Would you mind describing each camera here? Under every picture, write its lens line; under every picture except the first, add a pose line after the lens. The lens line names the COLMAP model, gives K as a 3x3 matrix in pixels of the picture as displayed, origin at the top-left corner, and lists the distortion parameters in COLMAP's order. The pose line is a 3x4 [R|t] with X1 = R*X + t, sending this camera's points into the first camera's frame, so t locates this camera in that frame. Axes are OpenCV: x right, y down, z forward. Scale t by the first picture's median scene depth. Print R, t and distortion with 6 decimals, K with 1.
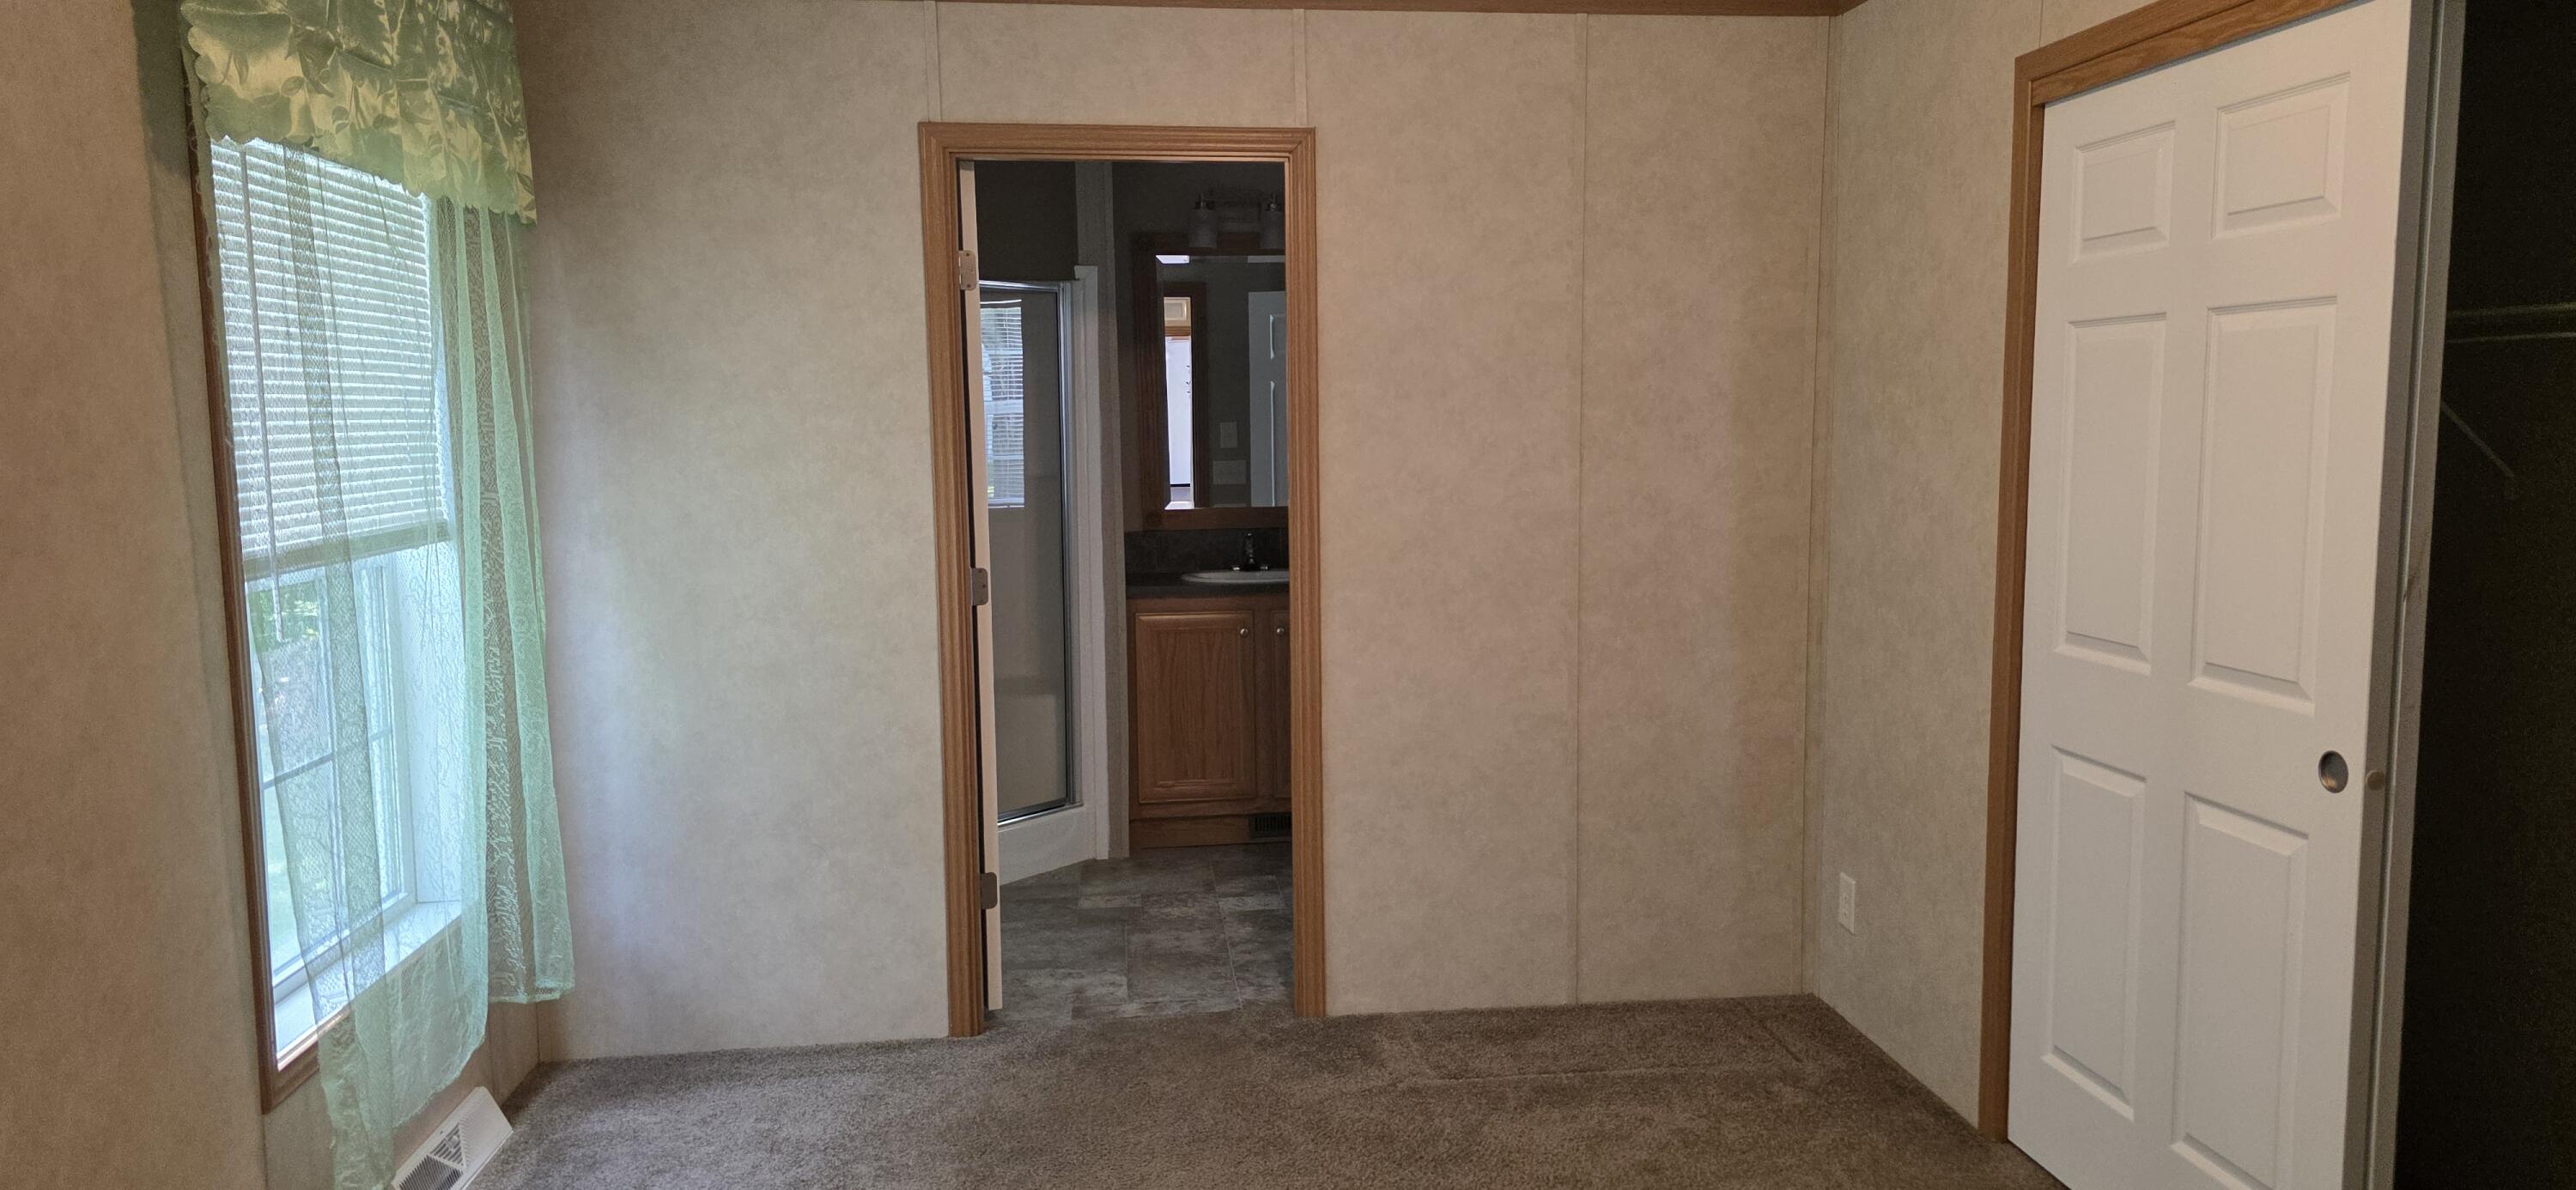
lens RADIAL K [[1792.8, 0, 1288.5], [0, 1792.8, 599.1], [0, 0, 1]] dist [-0.000962, -0.000060]
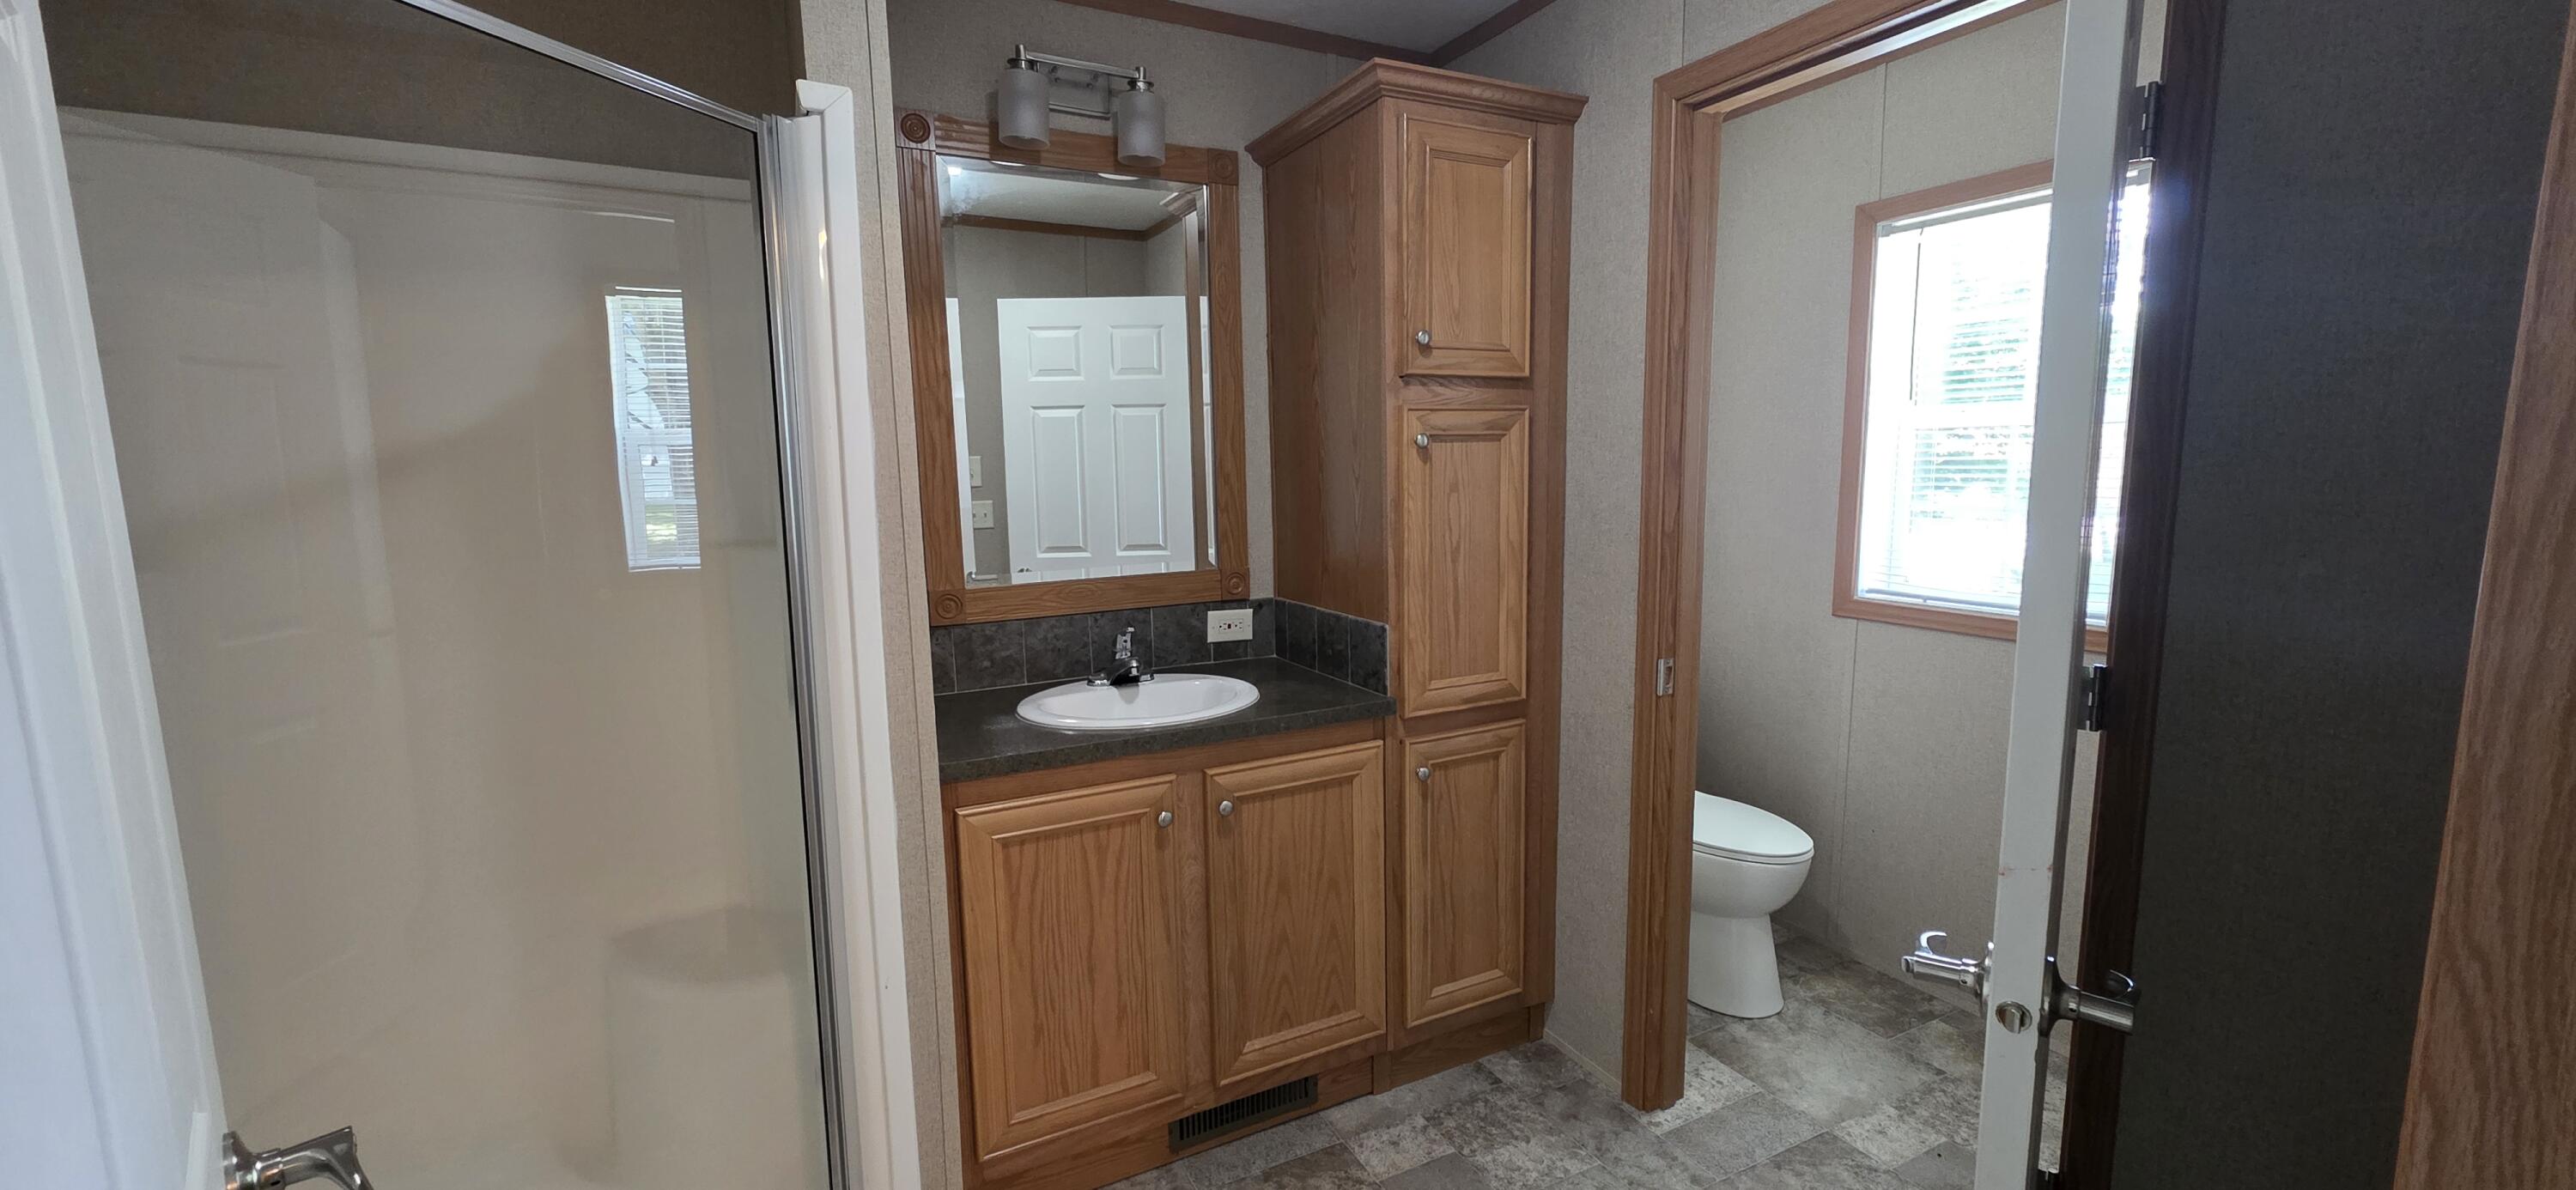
lens RADIAL K [[1008.5, 0, 1291.9], [0, 1008.5, 600.4], [0, 0, 1]] dist [0.003185, -0.000641]
pose [[0.940469, -0.042192, 0.337249, -0.089984], [0.036068, 0.999051, 0.024407, -0.055987], [-0.337959, -0.010790, 0.941099, 0.691573]]
